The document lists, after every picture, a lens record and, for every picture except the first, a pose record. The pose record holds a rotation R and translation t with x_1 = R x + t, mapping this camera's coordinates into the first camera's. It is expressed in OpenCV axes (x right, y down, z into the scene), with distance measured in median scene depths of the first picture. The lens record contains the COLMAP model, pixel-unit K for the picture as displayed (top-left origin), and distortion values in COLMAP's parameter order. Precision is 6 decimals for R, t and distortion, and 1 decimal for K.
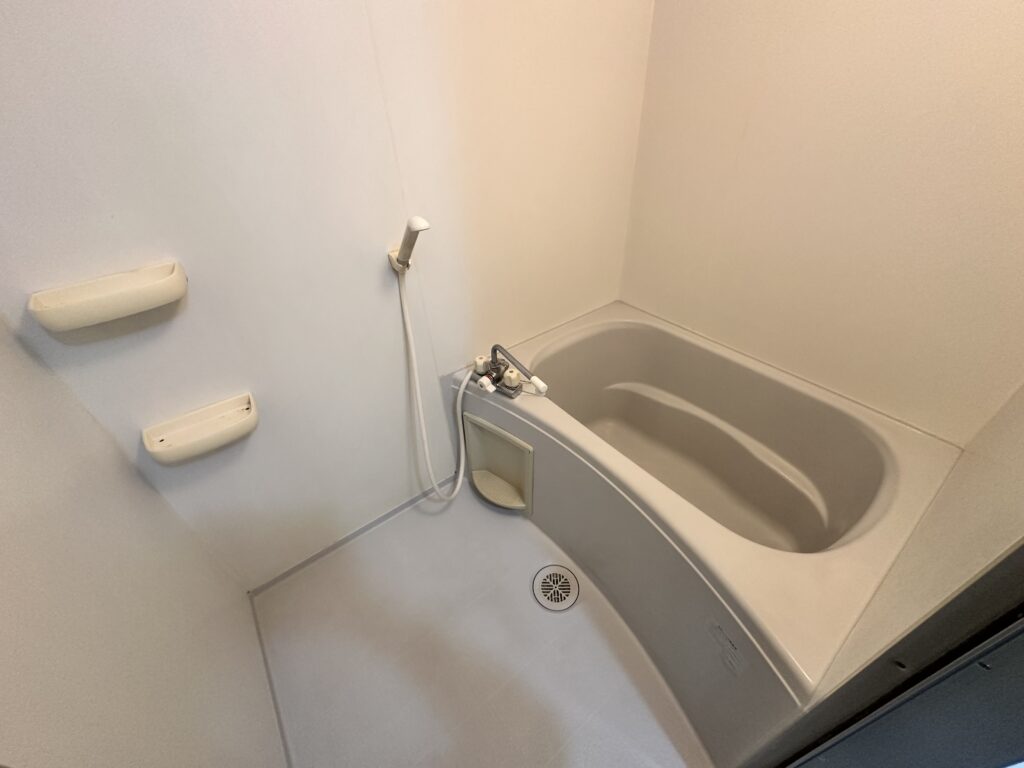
lens RADIAL K [[407.6, 0, 510.1], [0, 407.6, 384.4], [0, 0, 1]] dist [-0.005045, 0.000954]
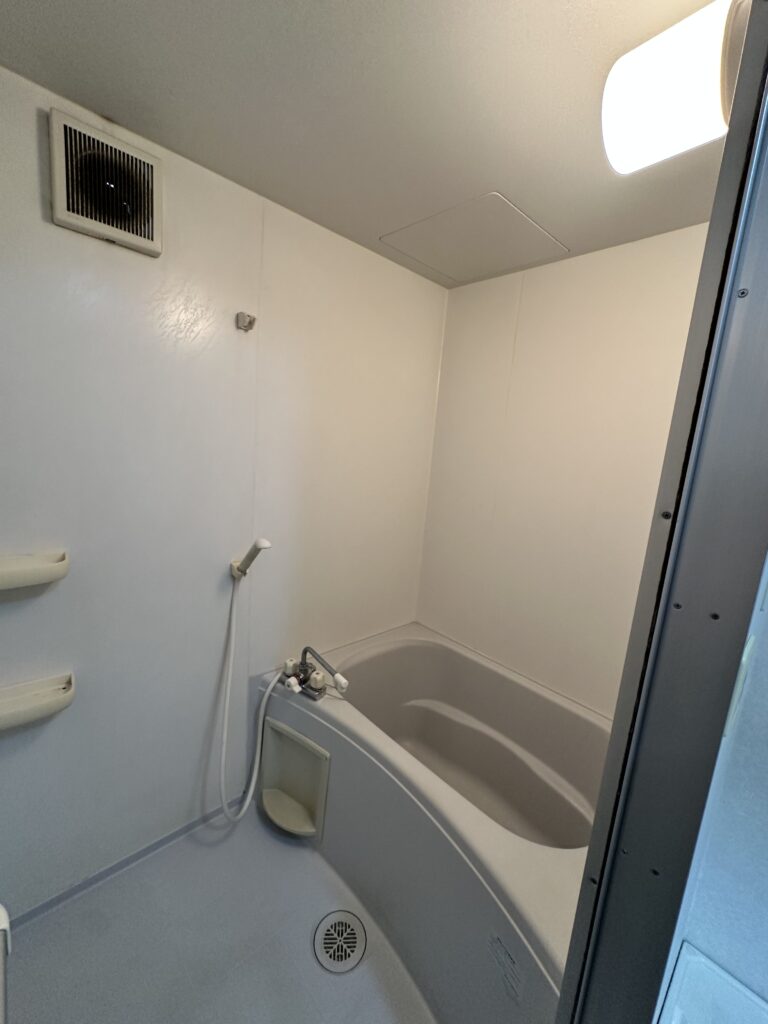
lens RADIAL K [[407.6, 0, 382.0], [0, 407.6, 511.6], [0, 0, 1]] dist [-0.005045, 0.000954]
pose [[0.986317, 0.110250, 0.122571, -0.008188], [-0.040608, 0.883052, -0.467516, 0.087273], [-0.159780, 0.456141, 0.875446, -0.202902]]
